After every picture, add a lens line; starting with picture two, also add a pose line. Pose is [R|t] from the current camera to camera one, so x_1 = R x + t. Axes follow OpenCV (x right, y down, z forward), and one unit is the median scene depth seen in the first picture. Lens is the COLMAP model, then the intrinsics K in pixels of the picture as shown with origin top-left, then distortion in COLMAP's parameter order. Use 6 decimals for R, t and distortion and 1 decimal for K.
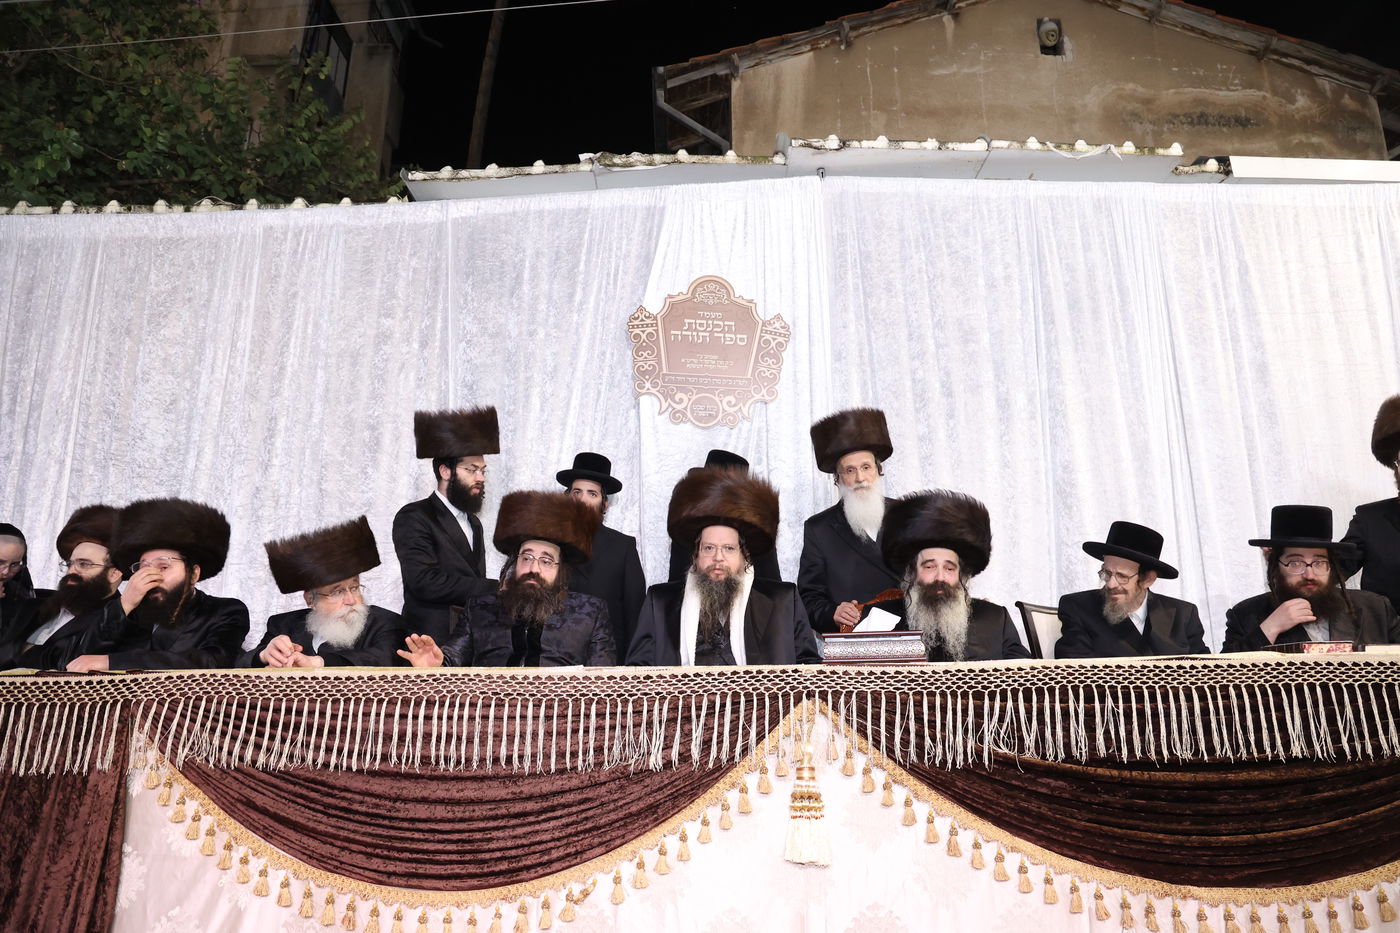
lens RADIAL K [[897.2, 0, 698.7], [0, 897.2, 486.5], [0, 0, 1]] dist [-0.085272, 0.044942]
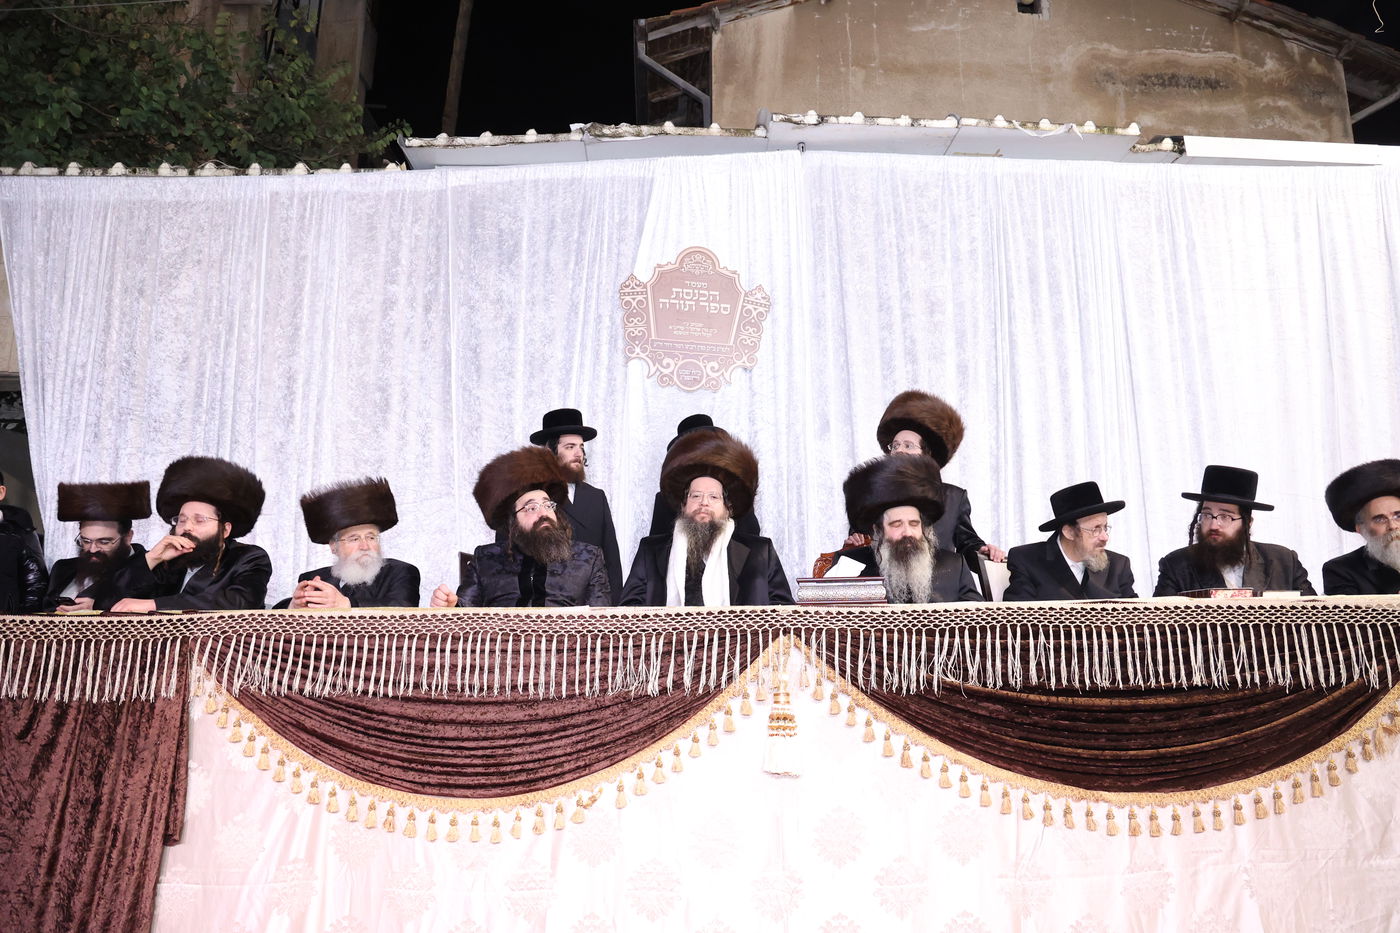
lens RADIAL K [[897.2, 0, 698.7], [0, 897.2, 486.5], [0, 0, 1]] dist [-0.085272, 0.044942]
pose [[0.999533, 0.005640, 0.030044, -0.024897], [-0.007444, 0.998154, 0.060269, -0.024009], [-0.029649, -0.060465, 0.997730, -0.146840]]
